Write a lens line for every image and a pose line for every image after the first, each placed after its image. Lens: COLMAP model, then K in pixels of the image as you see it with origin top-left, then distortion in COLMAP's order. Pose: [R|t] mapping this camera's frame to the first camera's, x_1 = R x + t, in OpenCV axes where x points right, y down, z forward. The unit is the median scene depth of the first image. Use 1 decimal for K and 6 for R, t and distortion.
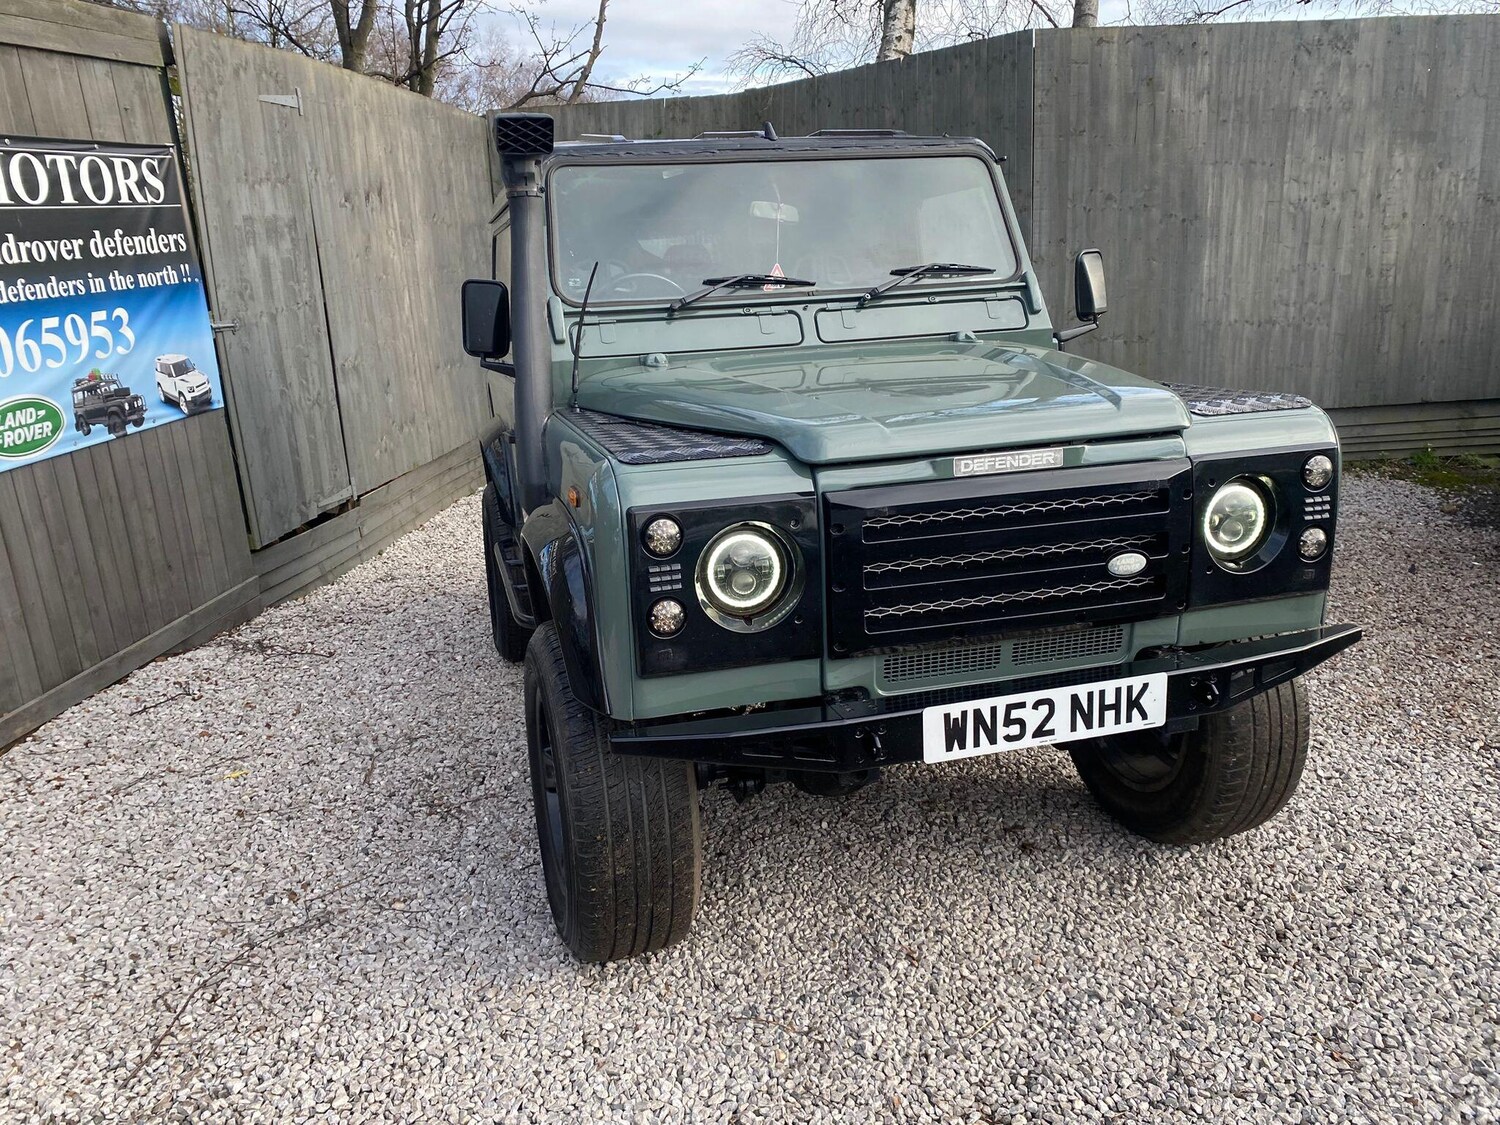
lens RADIAL K [[1140.4, 0, 736.4], [0, 1140.4, 564.9], [0, 0, 1]] dist [0.018964, -0.018030]
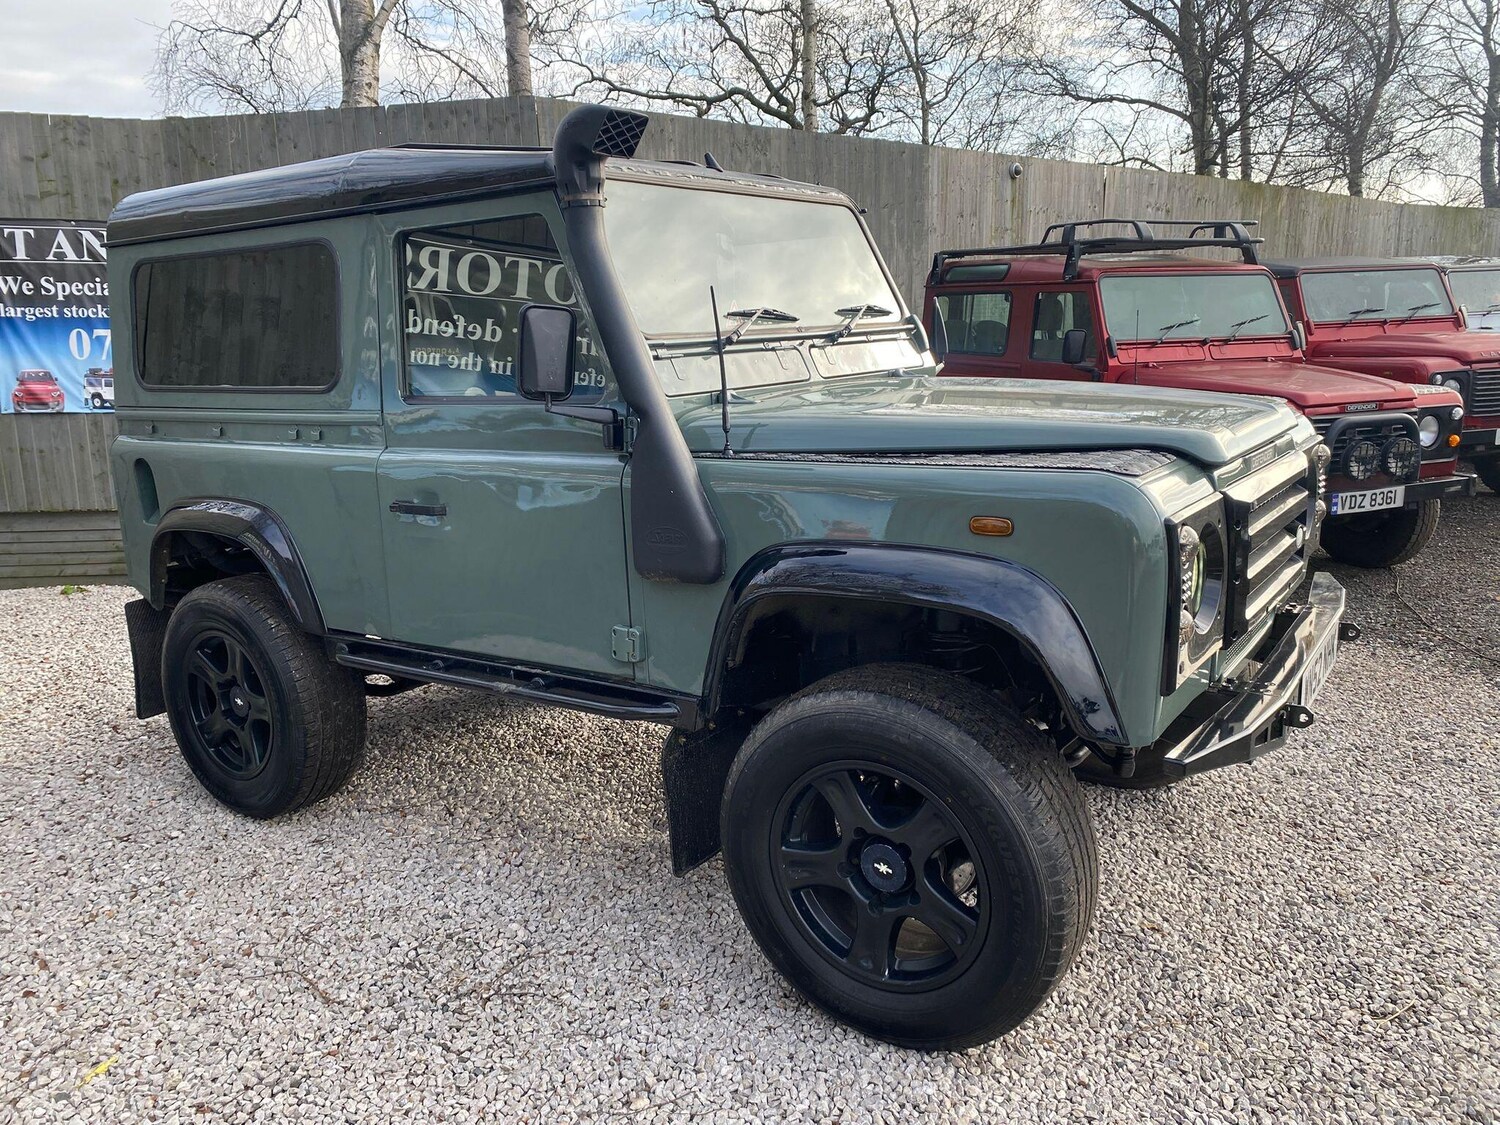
lens RADIAL K [[1140.4, 0, 736.7], [0, 1140.4, 572.2], [0, 0, 1]] dist [0.018964, -0.018030]
pose [[0.767365, -0.118941, 0.630082, -0.624267], [0.156288, 0.987704, -0.003892, -0.037120], [-0.621872, 0.101461, 0.776519, 0.298174]]
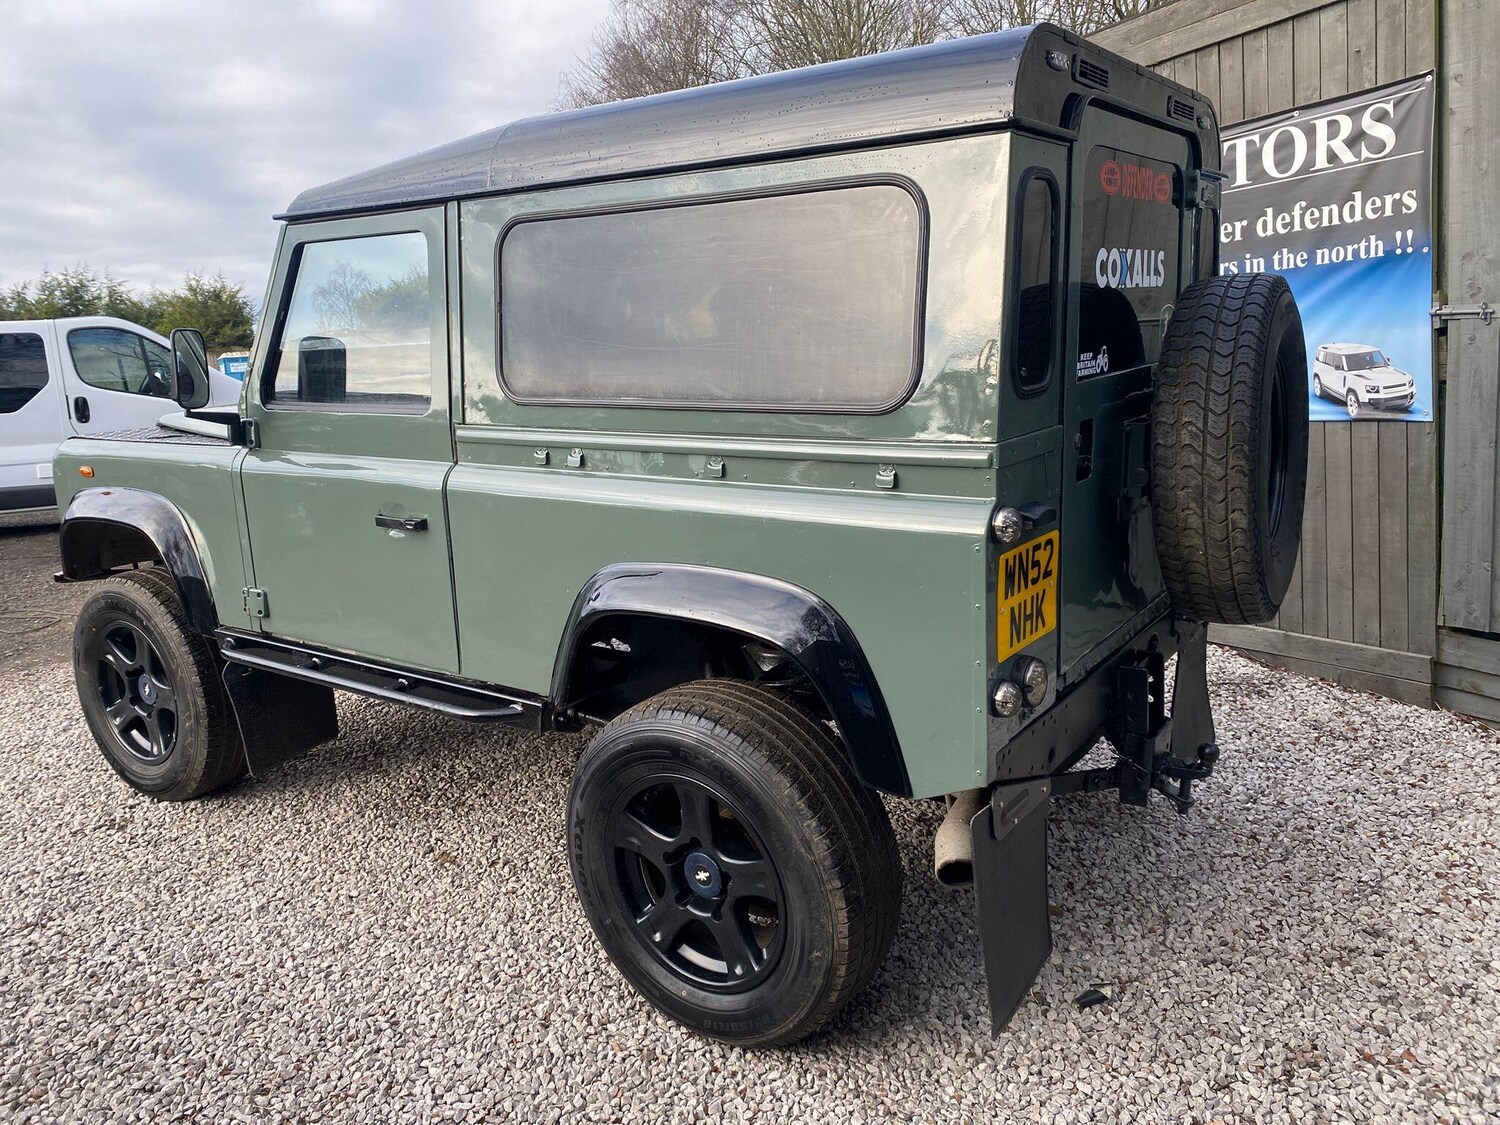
lens RADIAL K [[1140.4, 0, 724.9], [0, 1140.4, 566.7], [0, 0, 1]] dist [0.018964, -0.018030]
pose [[-0.770391, 0.212917, -0.600969, 0.611568], [-0.076460, 0.904936, 0.418623, -0.546801], [0.632970, 0.368454, -0.680875, 2.087079]]
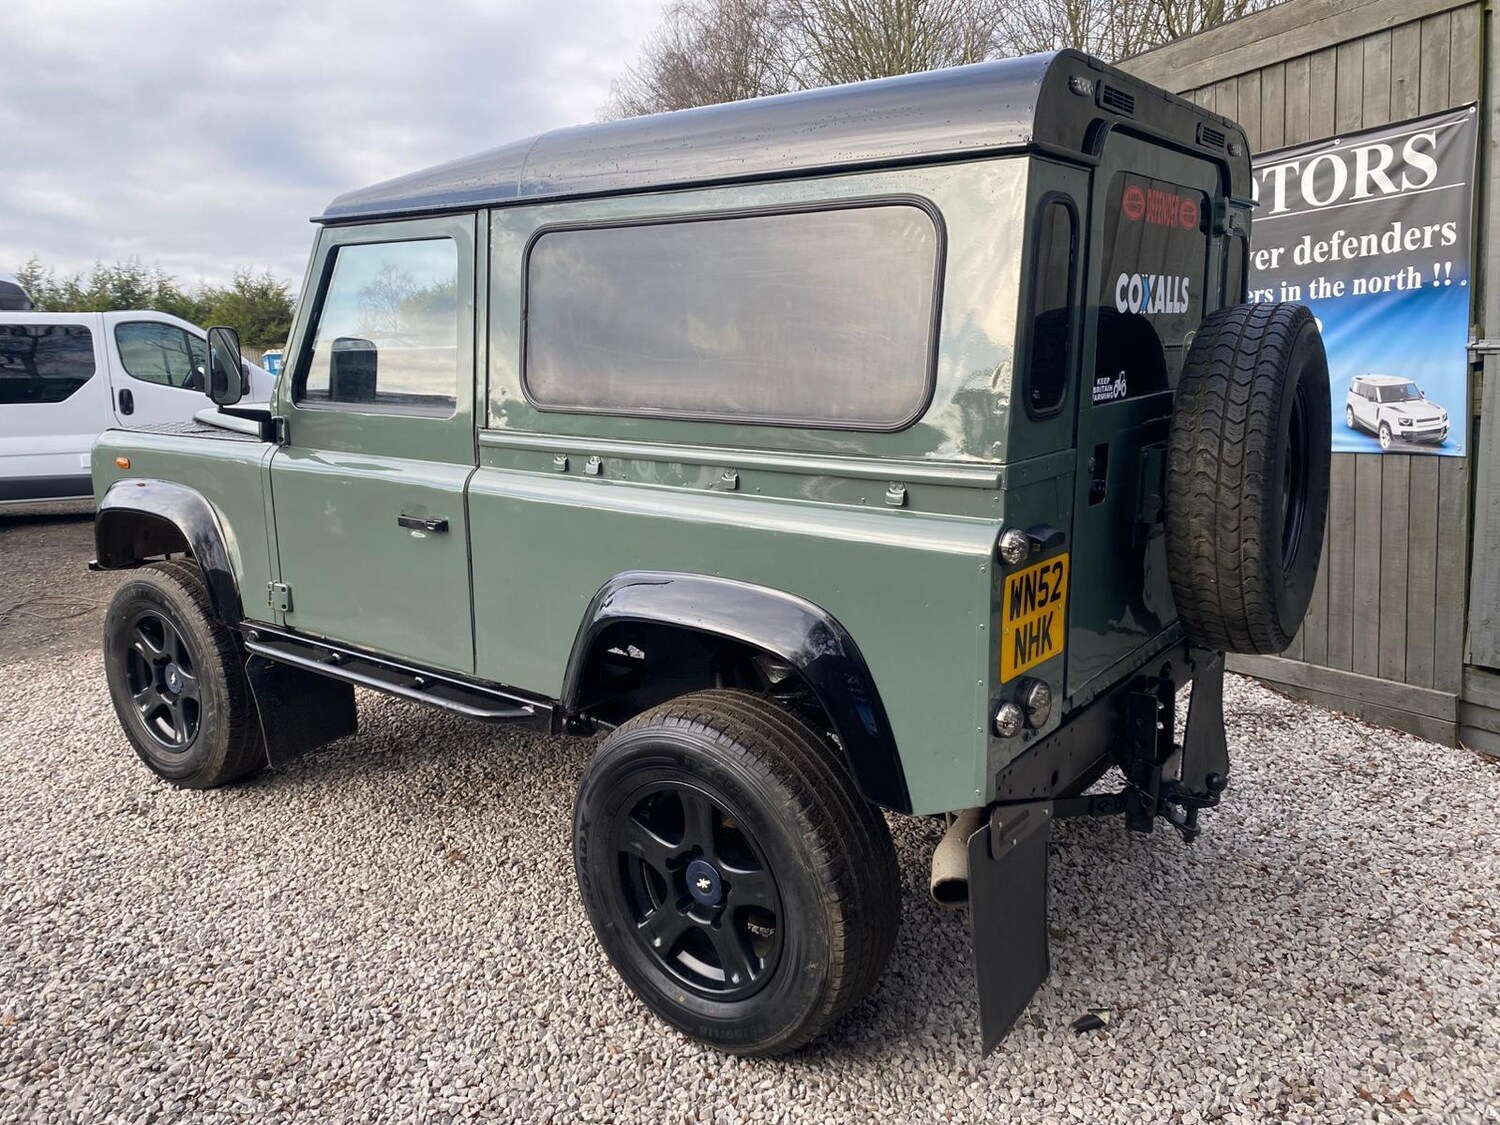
lens RADIAL K [[1140.4, 0, 725.2], [0, 1140.4, 575.1], [0, 0, 1]] dist [0.018964, -0.018030]
pose [[-0.794278, 0.183806, -0.579083, 0.604183], [-0.096676, 0.902758, 0.419145, -0.551231], [0.599813, 0.388901, -0.699271, 2.100792]]
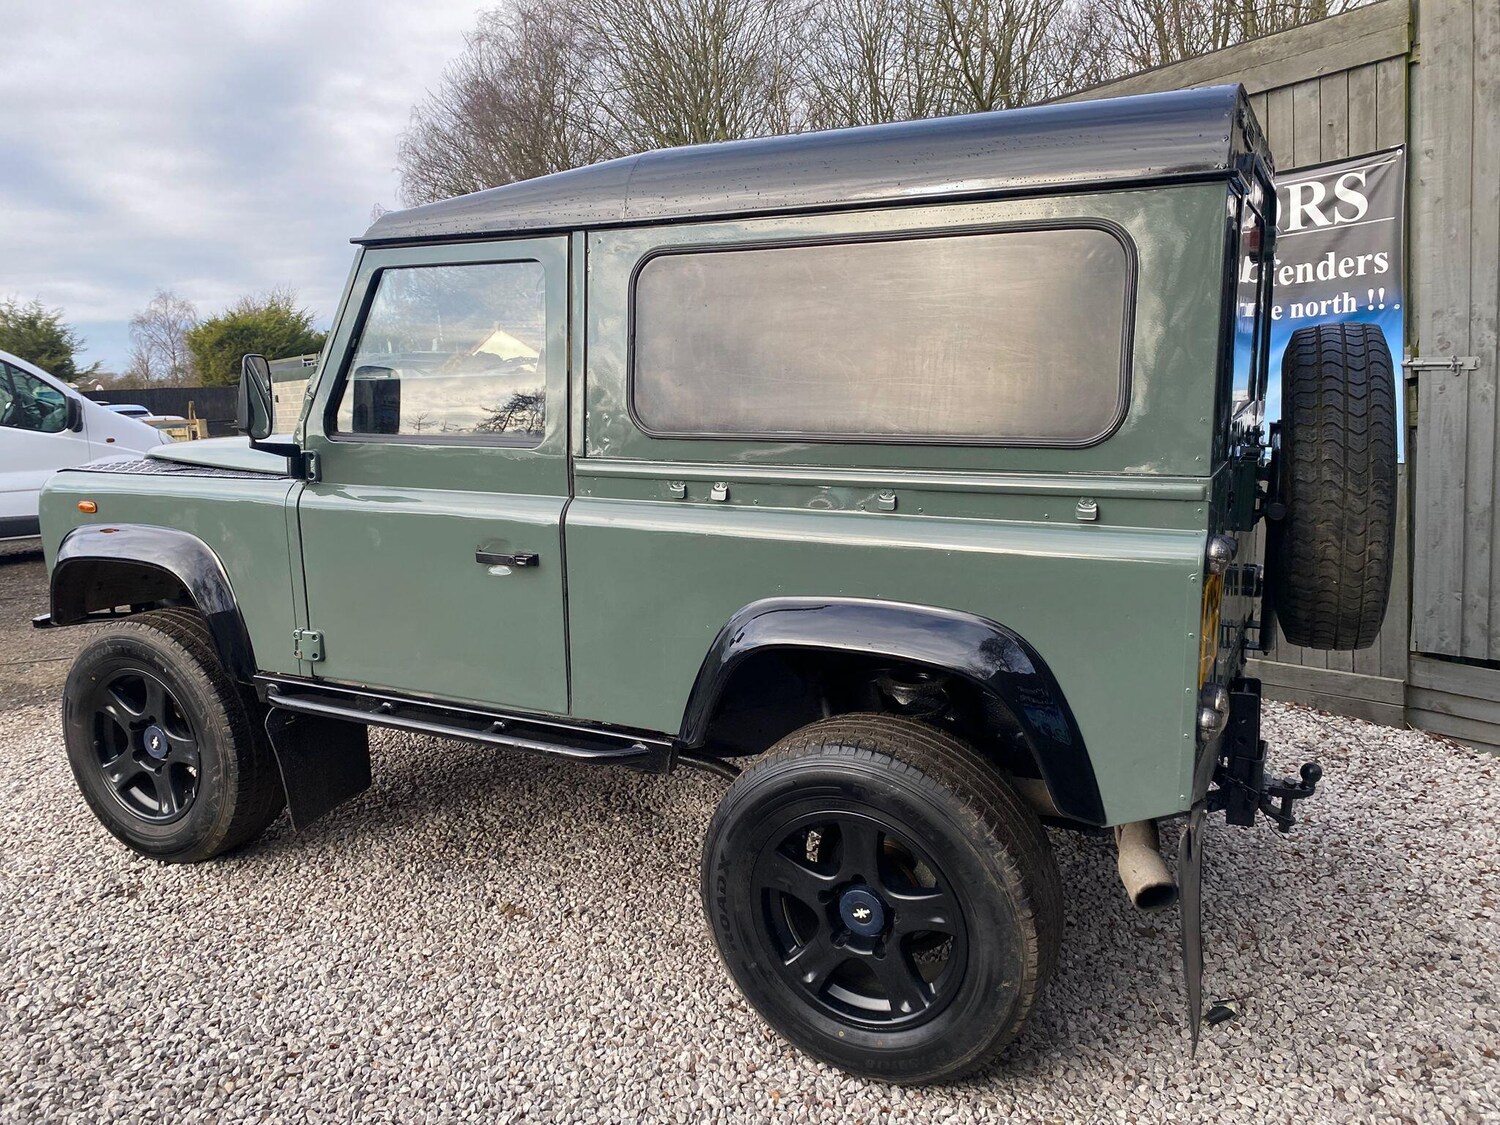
lens RADIAL K [[1140.4, 0, 723.2], [0, 1140.4, 569.1], [0, 0, 1]] dist [0.018964, -0.018030]
pose [[-0.676682, 0.196761, -0.709498, 0.767235], [-0.124737, 0.919065, 0.373846, -0.518786], [0.725632, 0.341476, -0.597371, 1.936908]]
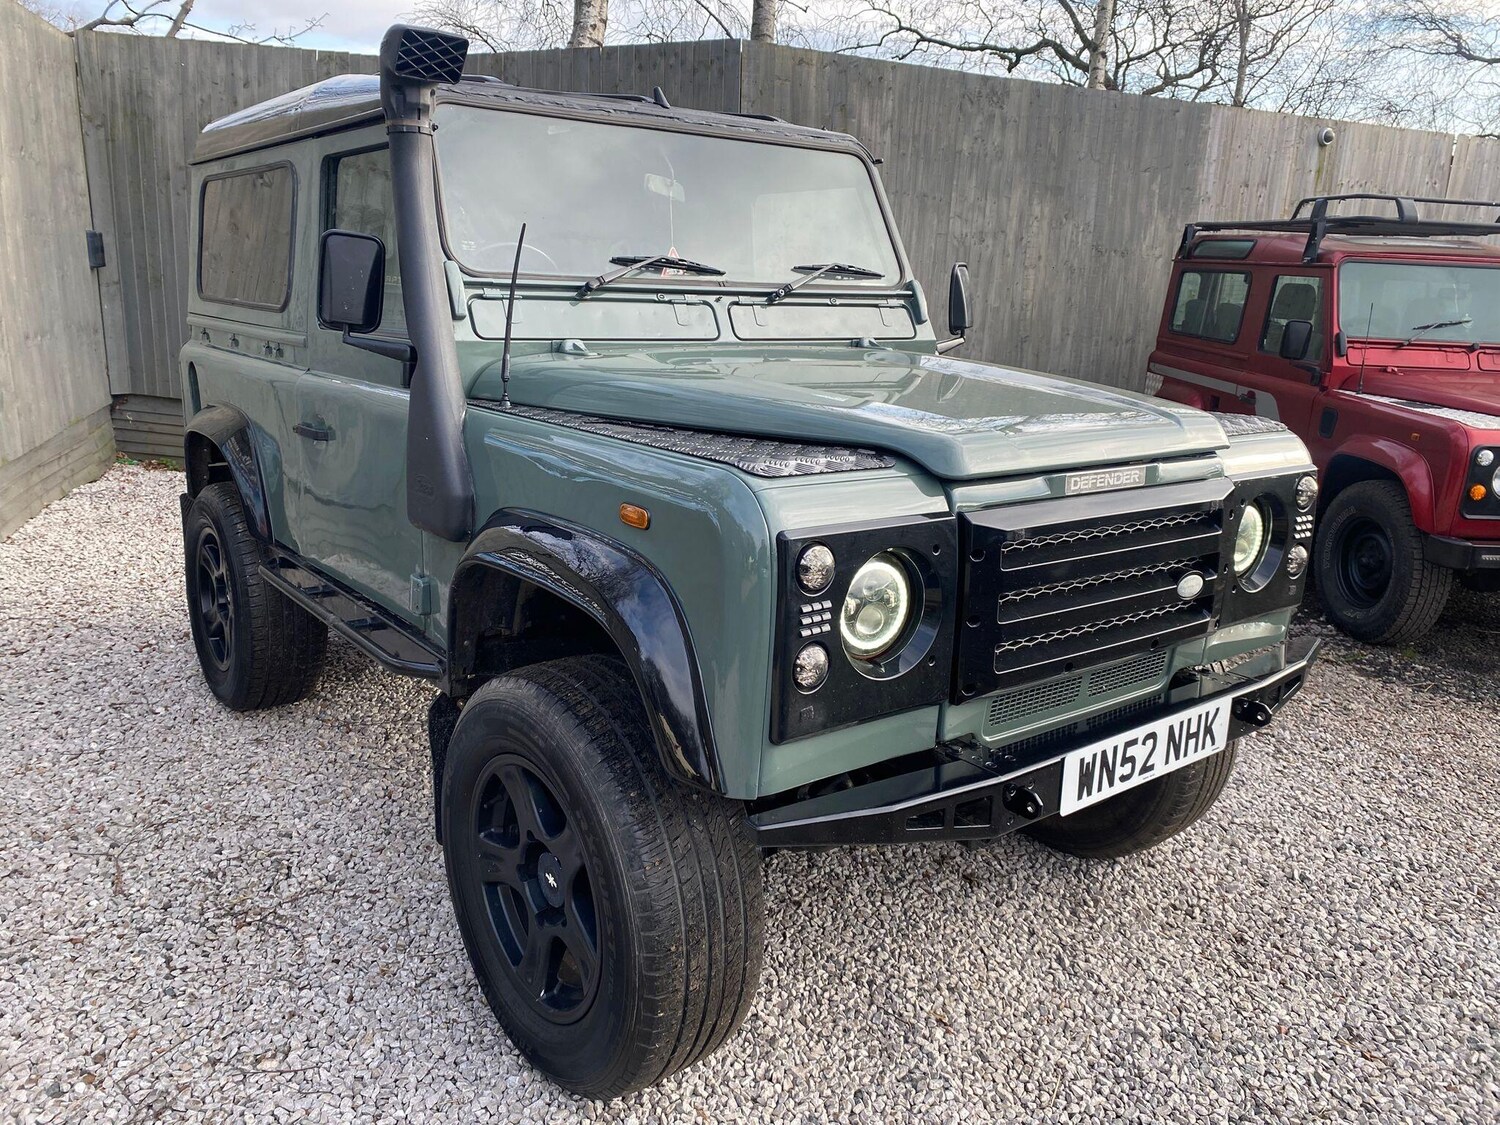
lens RADIAL K [[1140.4, 0, 756.6], [0, 1140.4, 548.5], [0, 0, 1]] dist [0.018964, -0.018030]
pose [[0.920168, -0.010577, 0.391380, -0.264535], [0.017162, 0.999764, -0.013331, -0.018327], [-0.391147, 0.018984, 0.920133, 0.172351]]
